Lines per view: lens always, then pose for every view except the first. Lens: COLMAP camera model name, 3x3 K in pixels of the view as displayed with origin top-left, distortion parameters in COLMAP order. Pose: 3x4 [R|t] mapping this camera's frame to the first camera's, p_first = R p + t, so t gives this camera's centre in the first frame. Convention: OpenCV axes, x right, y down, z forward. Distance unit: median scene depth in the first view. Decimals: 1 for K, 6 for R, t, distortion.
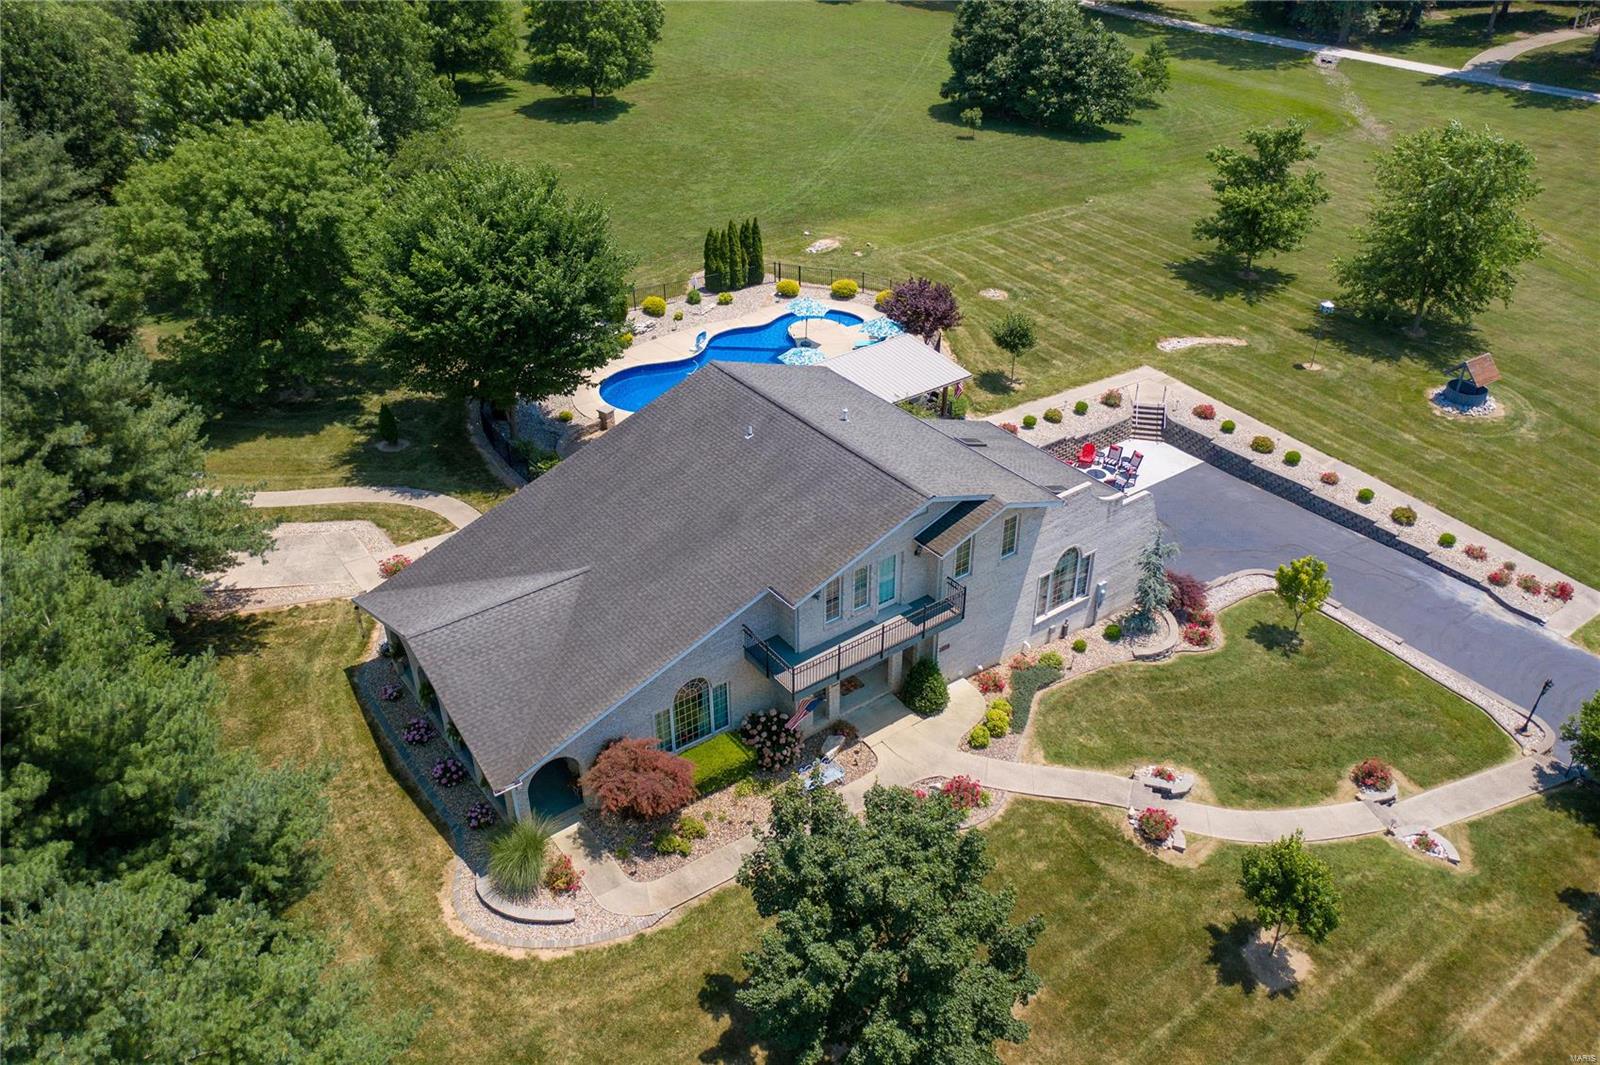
lens RADIAL K [[1256.7, 0, 795.1], [0, 1256.7, 535.5], [0, 0, 1]] dist [-0.015344, -0.001659]
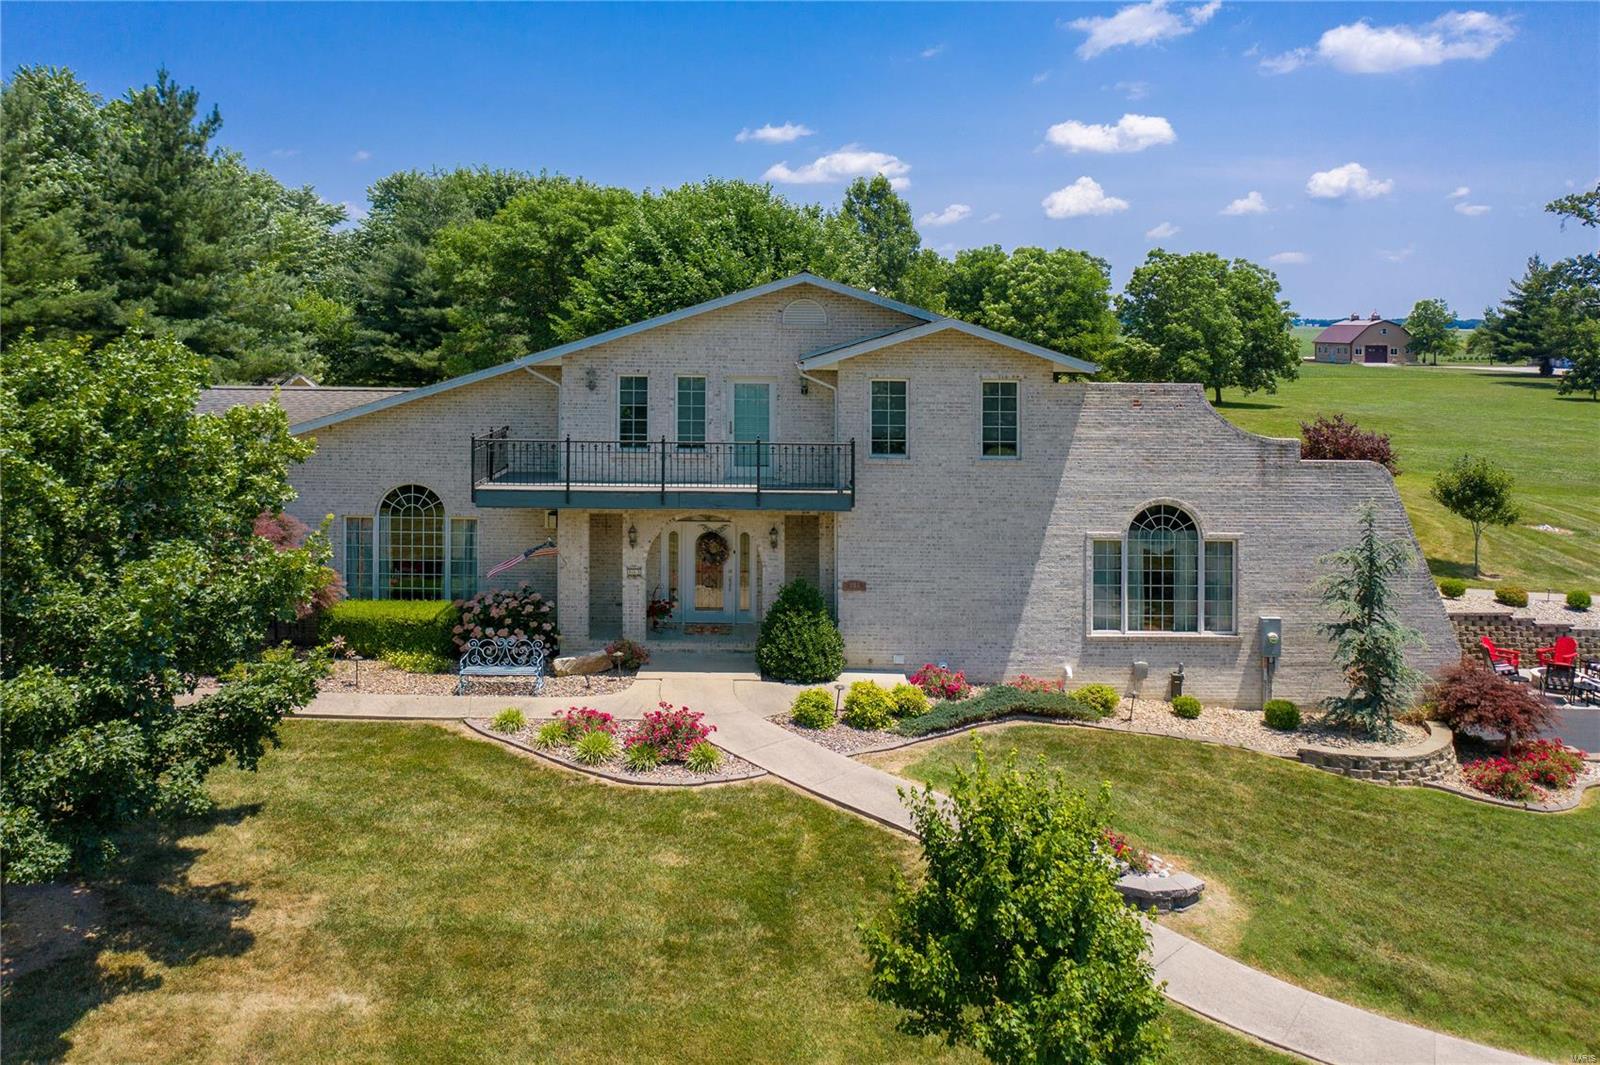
lens RADIAL K [[1260.8, 0, 795.6], [0, 1260.8, 478.6], [0, 0, 1]] dist [-0.003476, -0.002610]
pose [[0.816852, 0.062818, -0.573417, 0.321047], [-0.334030, 0.861945, -0.381411, 0.204887], [0.470294, 0.503095, 0.725065, 0.429611]]
